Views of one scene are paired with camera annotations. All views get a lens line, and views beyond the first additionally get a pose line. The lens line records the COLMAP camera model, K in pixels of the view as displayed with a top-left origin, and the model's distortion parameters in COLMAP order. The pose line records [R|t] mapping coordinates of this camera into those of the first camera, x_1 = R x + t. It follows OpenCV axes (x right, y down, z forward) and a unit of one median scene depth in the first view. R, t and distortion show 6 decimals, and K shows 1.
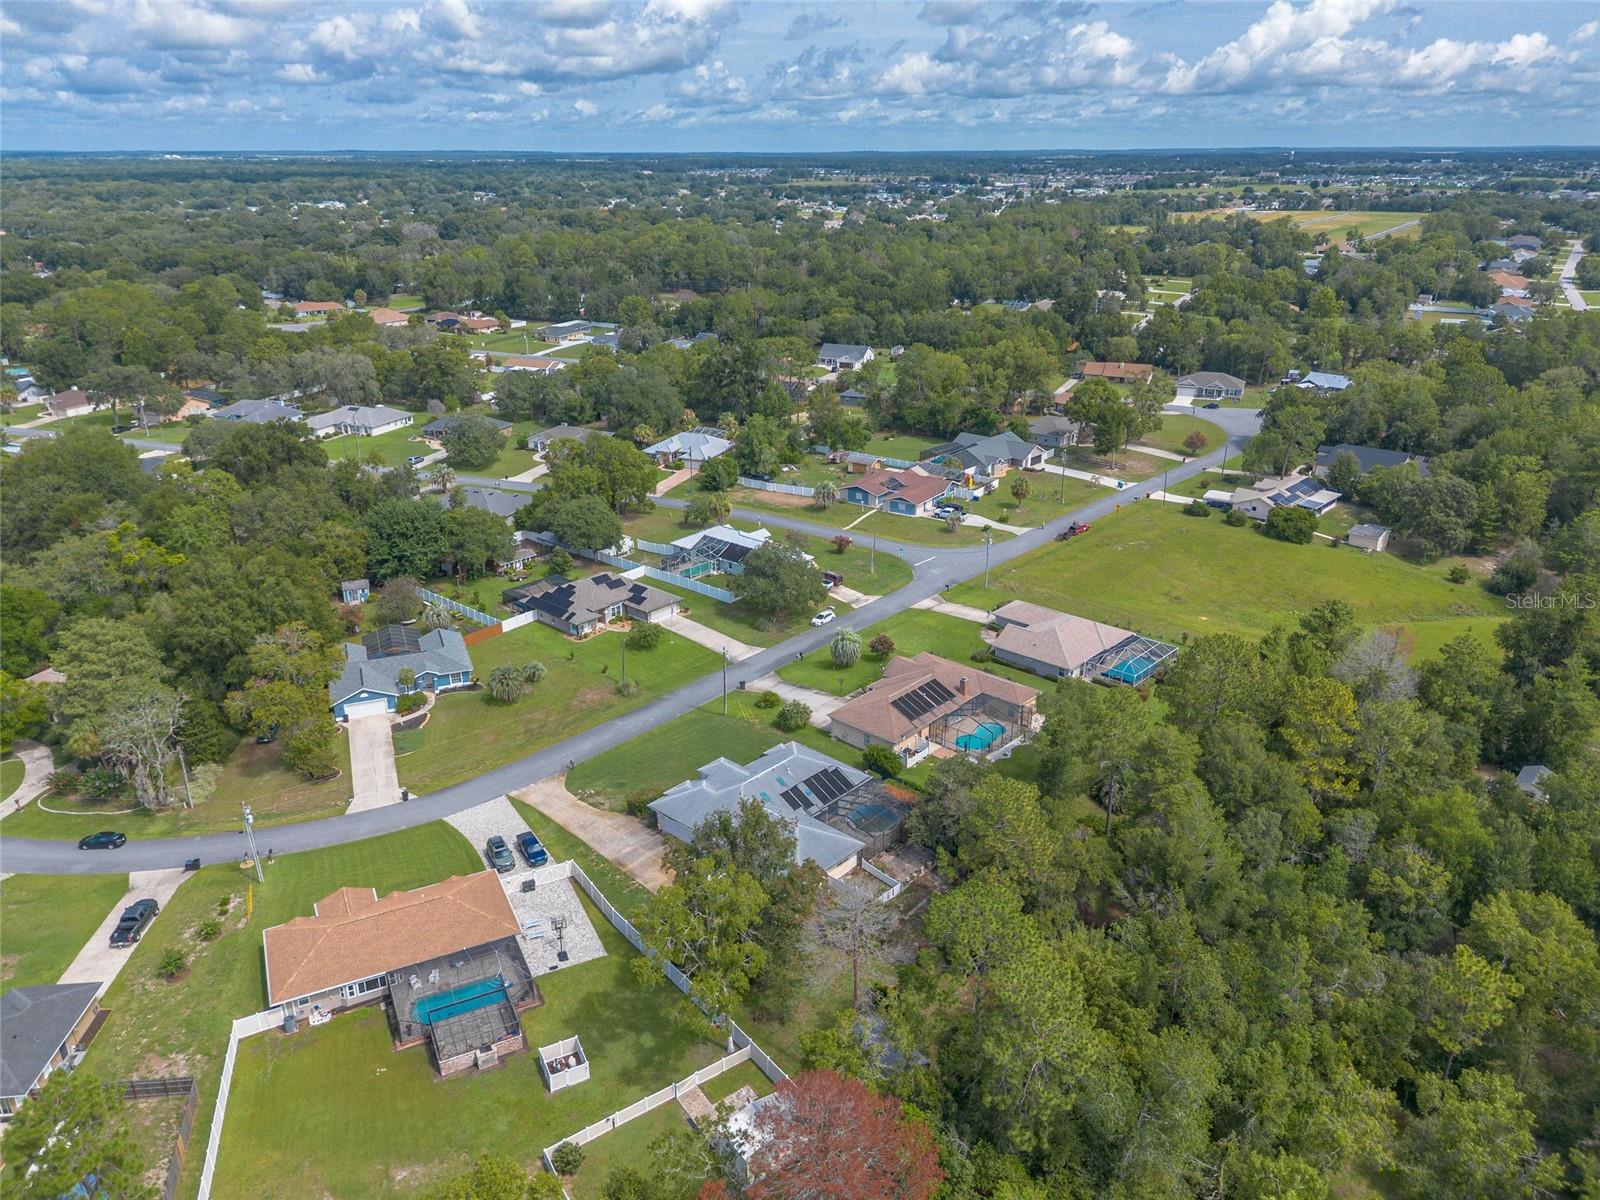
lens RADIAL K [[1134.6, 0, 800.0], [0, 1134.6, 600.0], [0, 0, 1]] dist [0.056314, -0.051121]
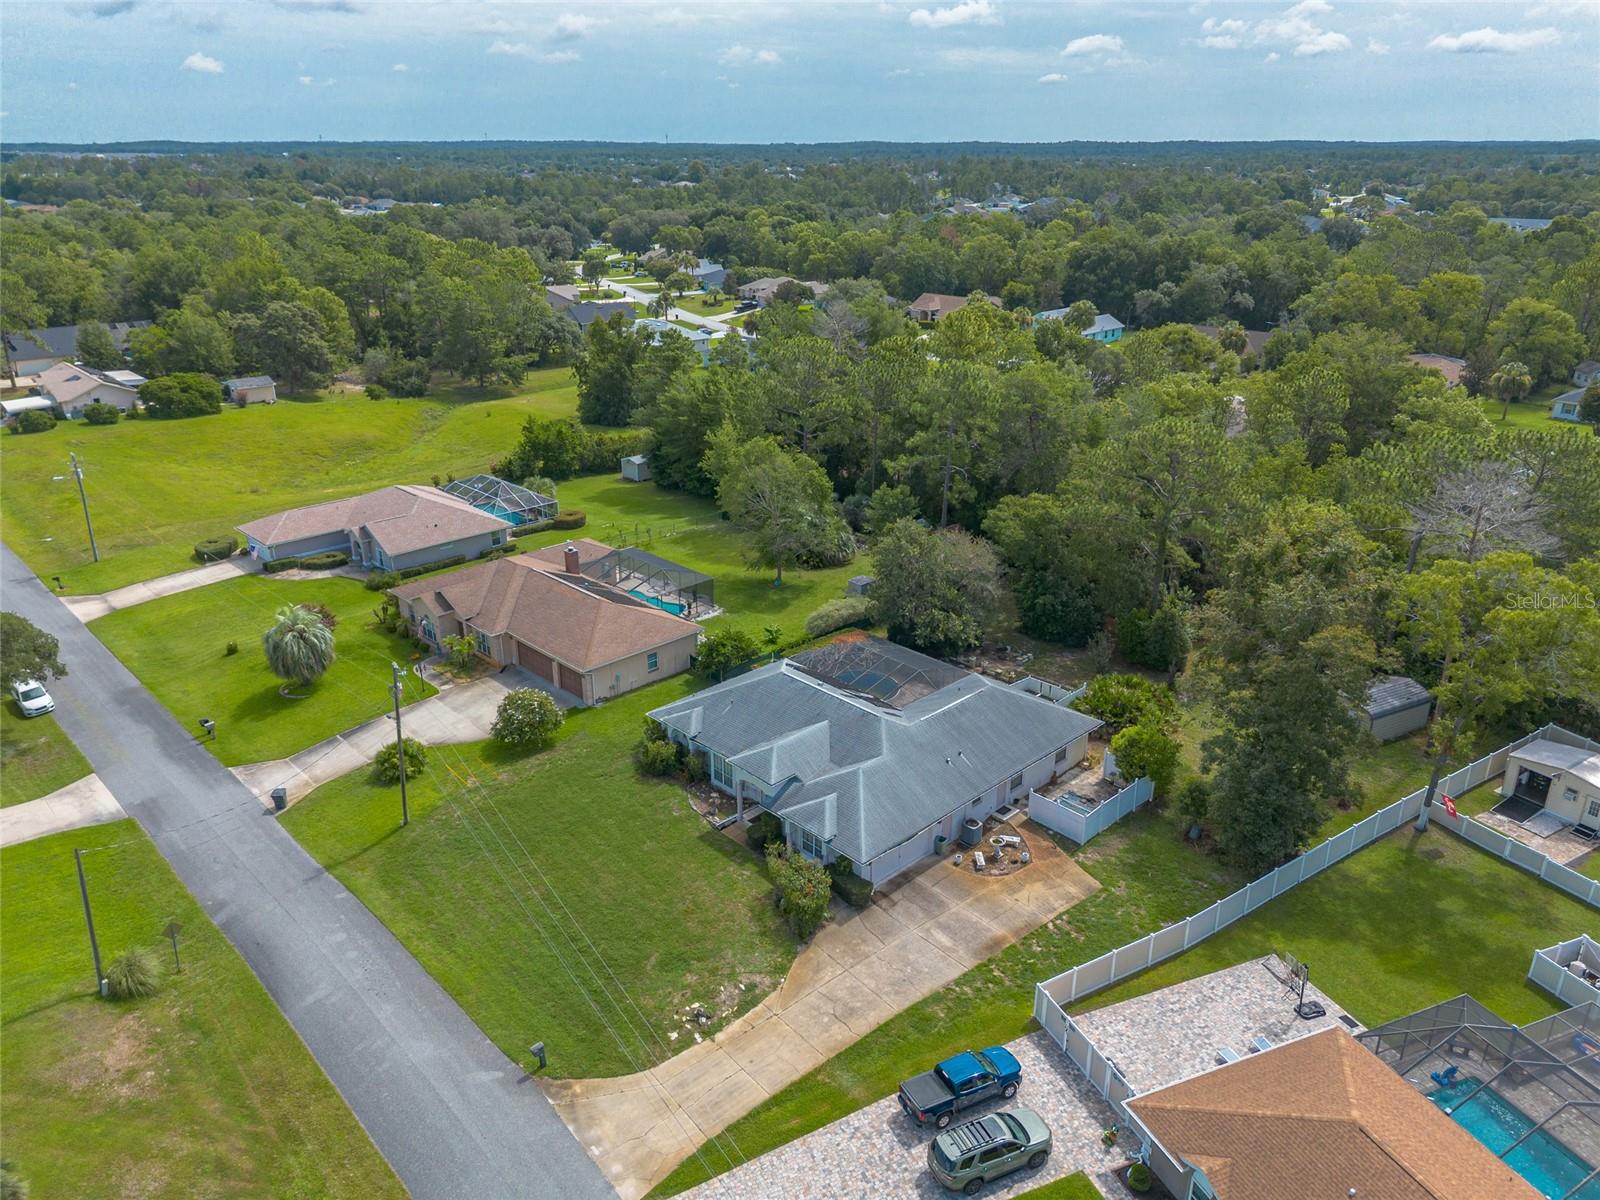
lens RADIAL K [[1134.6, 0, 800.0], [0, 1134.6, 600.0], [0, 0, 1]] dist [0.056314, -0.051121]
pose [[0.063708, -0.365404, 0.928666, -0.376774], [0.362856, 0.875348, 0.319533, -0.053026], [-0.929665, 0.316615, 0.188355, 0.637076]]
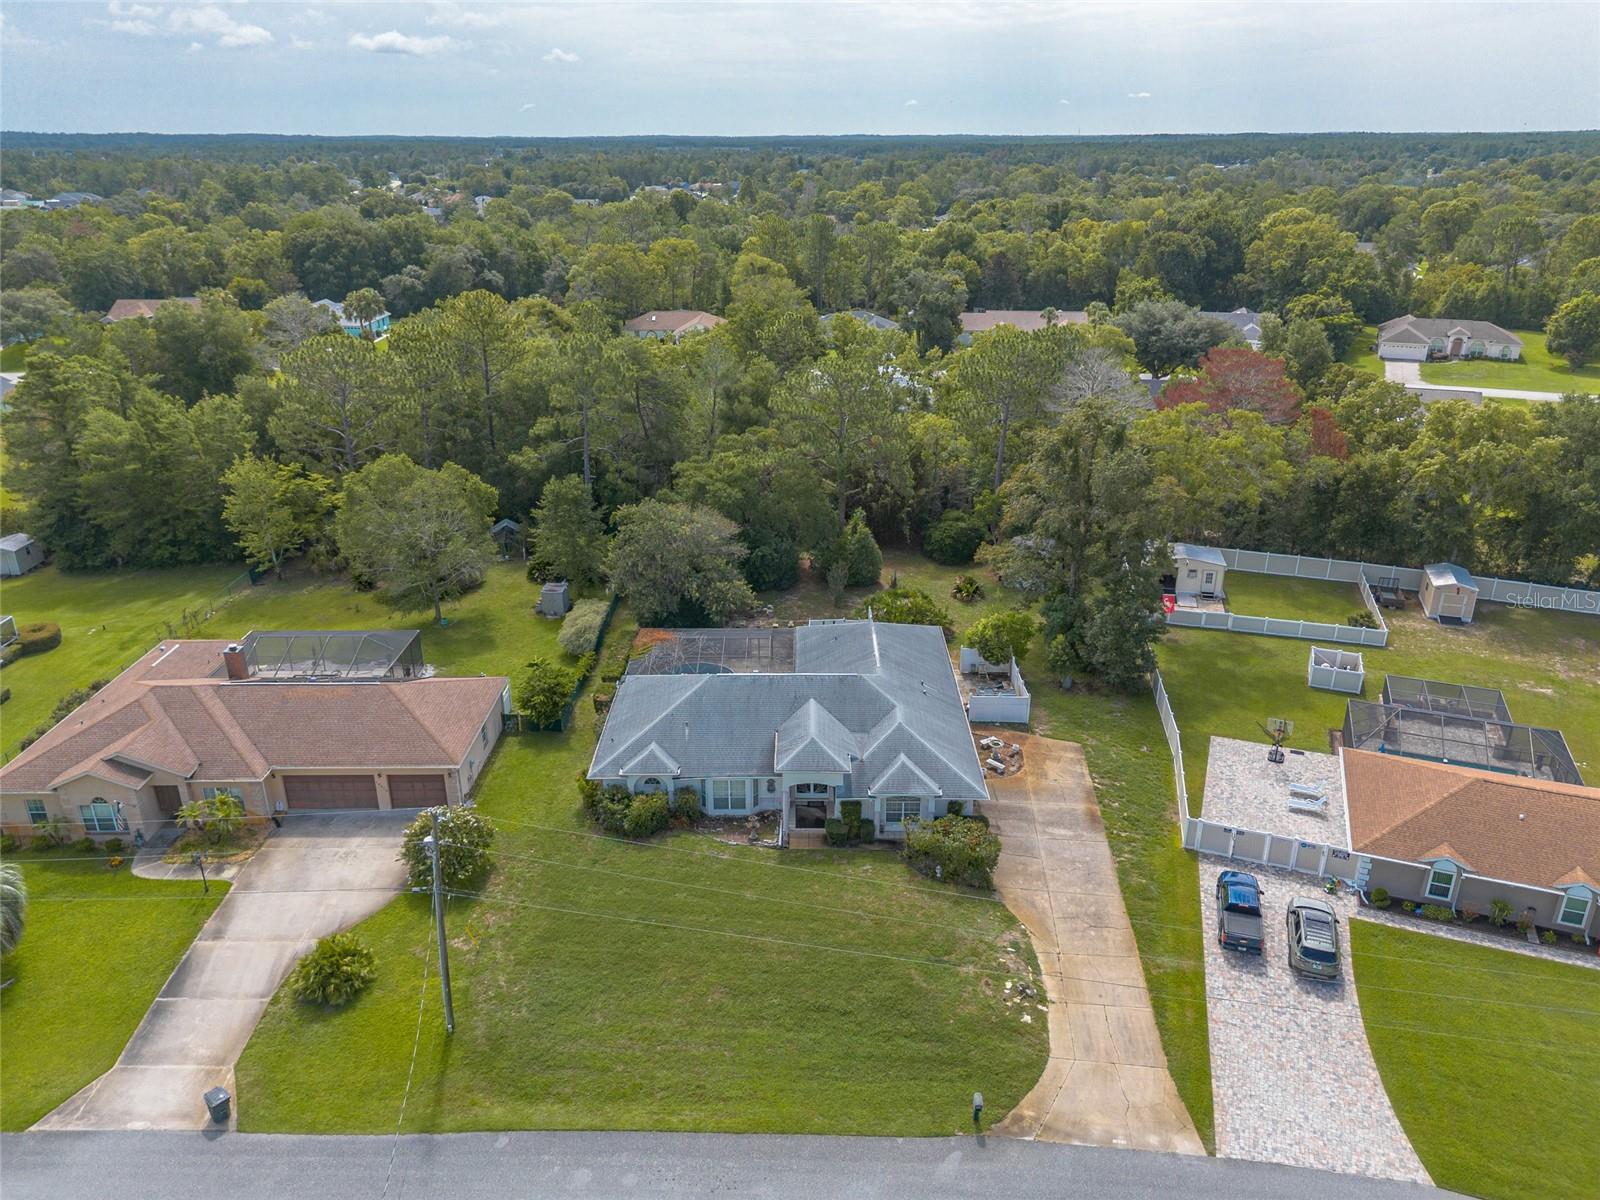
lens RADIAL K [[1134.6, 0, 800.0], [0, 1134.6, 600.0], [0, 0, 1]] dist [0.056314, -0.051121]
pose [[-0.669416, -0.273322, 0.690780, -0.273792], [0.275432, 0.772272, 0.572480, -0.125389], [-0.689942, 0.573490, -0.441690, 0.860460]]
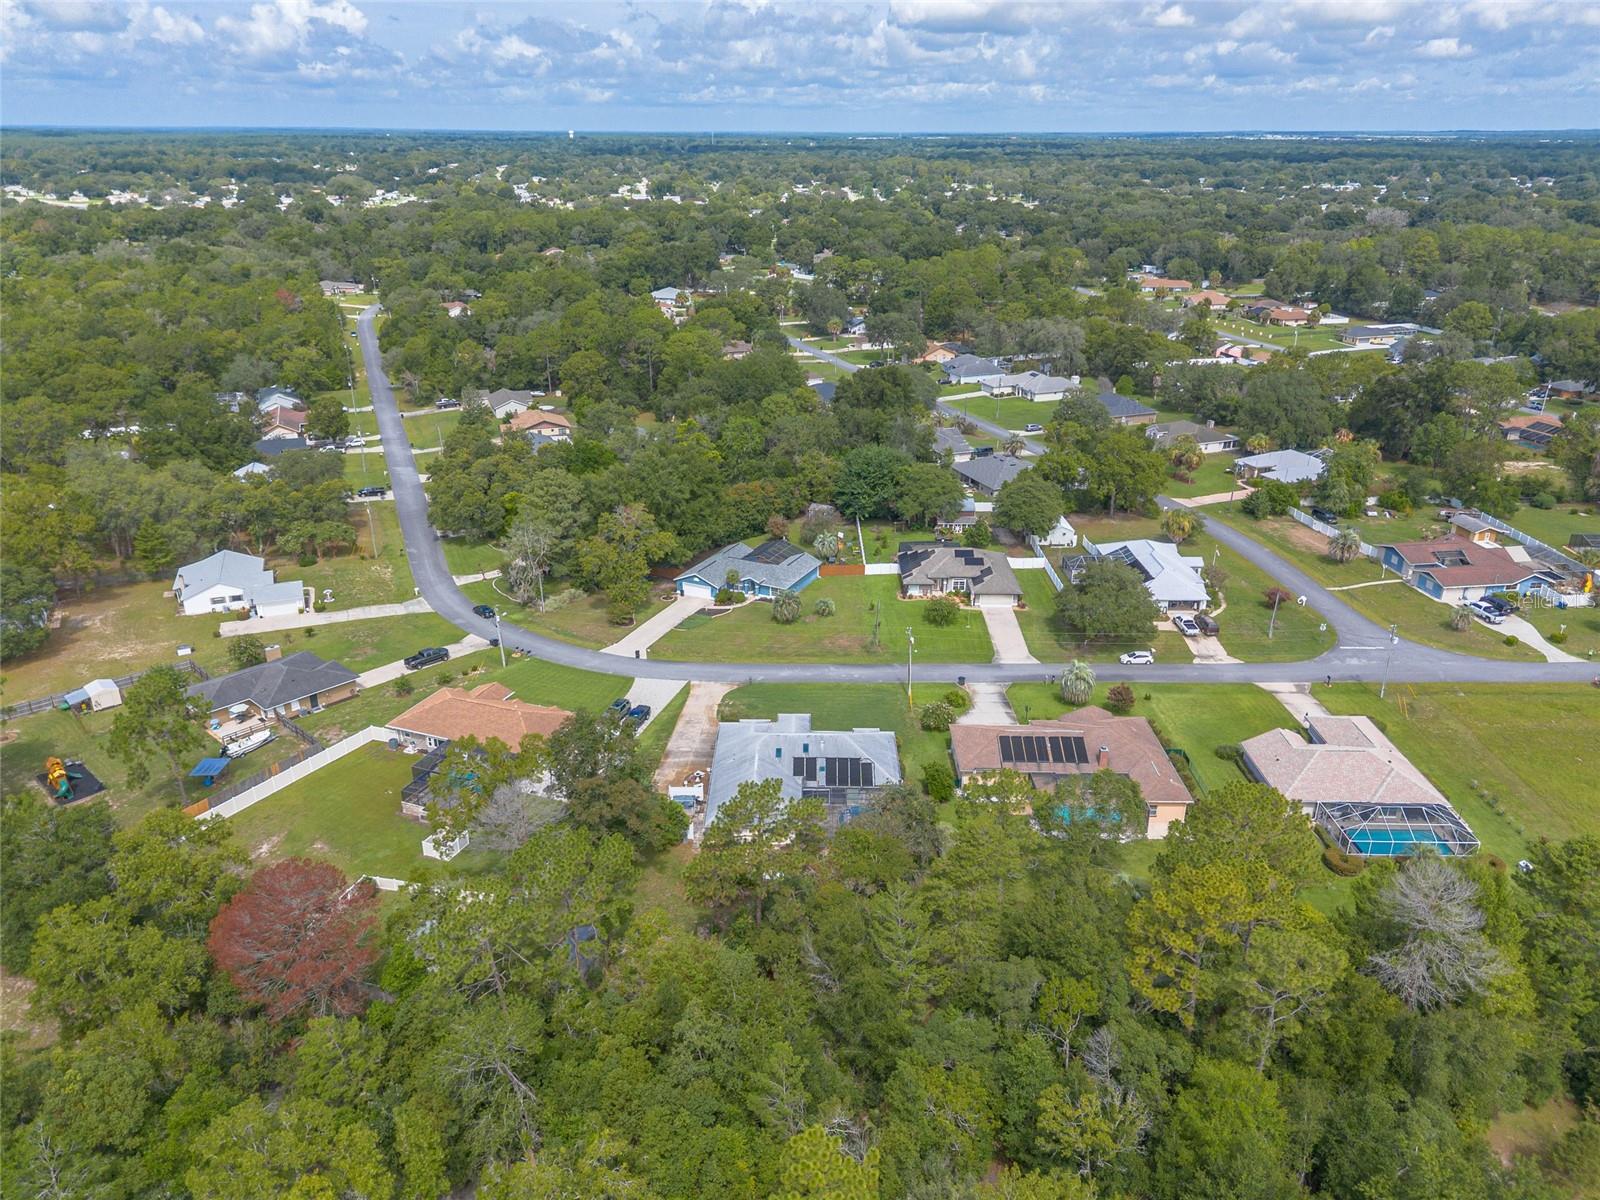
lens RADIAL K [[1146.9, 0, 800.0], [0, 1146.9, 600.0], [0, 0, 1]] dist [0.060638, -0.043654]
pose [[0.667456, 0.285274, -0.687838, 0.465972], [-0.278108, 0.952366, 0.125118, -0.068885], [0.690767, 0.107783, 0.714999, 0.166652]]
